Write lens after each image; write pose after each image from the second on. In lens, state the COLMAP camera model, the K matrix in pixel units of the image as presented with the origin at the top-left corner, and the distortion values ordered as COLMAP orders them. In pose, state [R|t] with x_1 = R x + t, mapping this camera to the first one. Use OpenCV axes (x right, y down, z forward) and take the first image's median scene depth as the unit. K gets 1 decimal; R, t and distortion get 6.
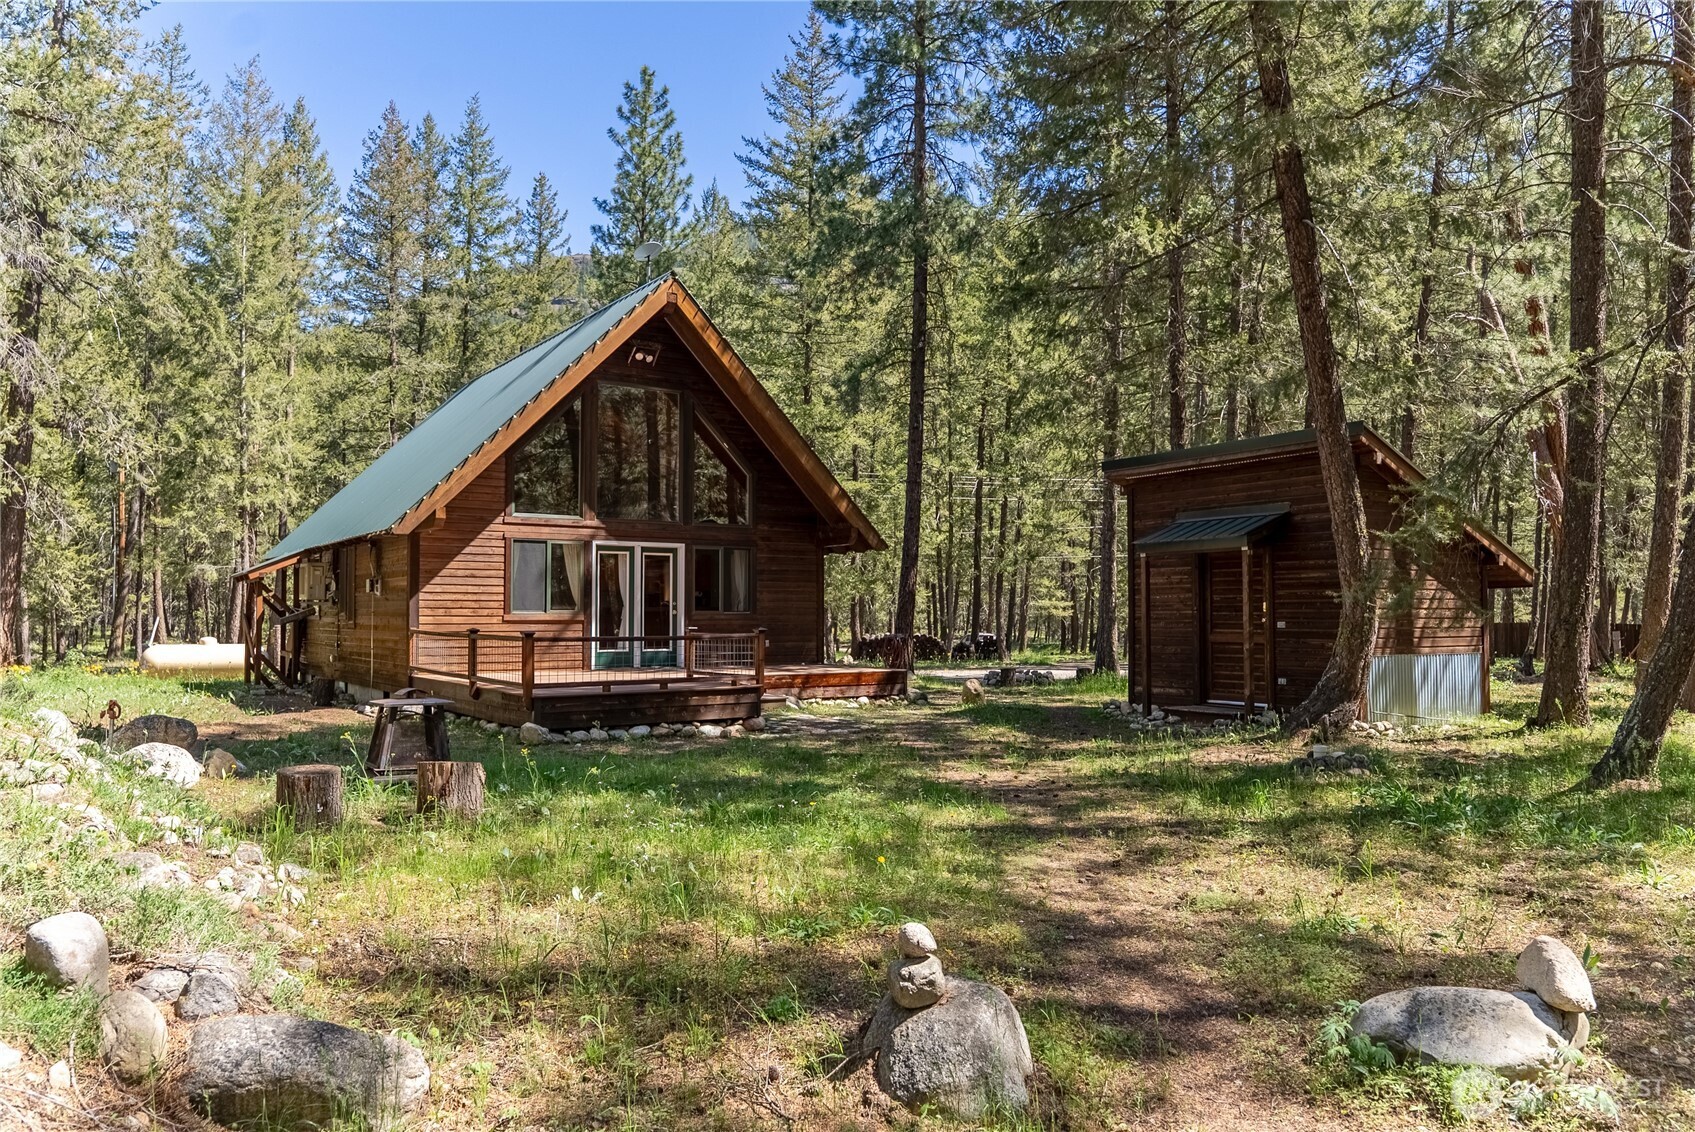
lens RADIAL K [[1161.6, 0, 841.3], [0, 1161.6, 580.0], [0, 0, 1]] dist [-0.012067, -0.002007]
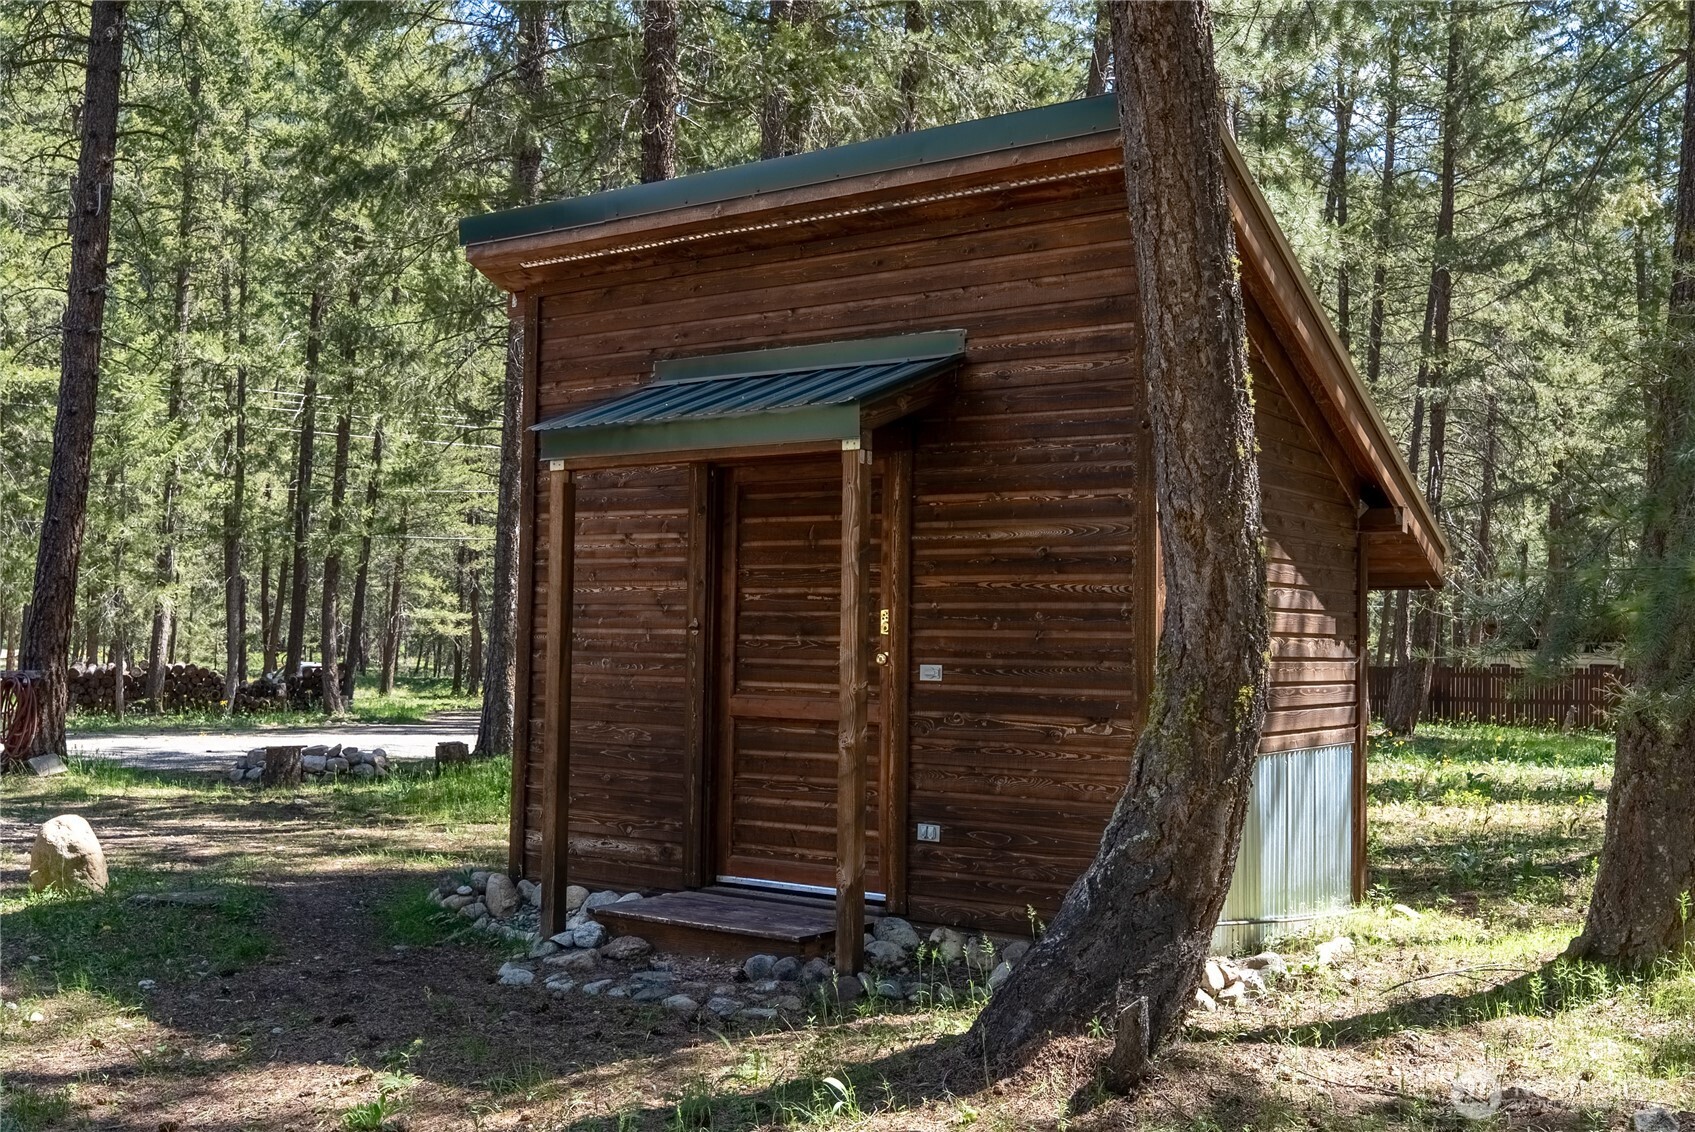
lens RADIAL K [[1594.9, 0, 847.5], [0, 1594.9, 566.0], [0, 0, 1]] dist [0.039585, 0.001592]
pose [[0.914701, 0.035947, 0.402529, 0.055010], [-0.030892, 0.999341, -0.019045, 0.005560], [-0.402948, 0.004986, 0.915209, 0.195929]]
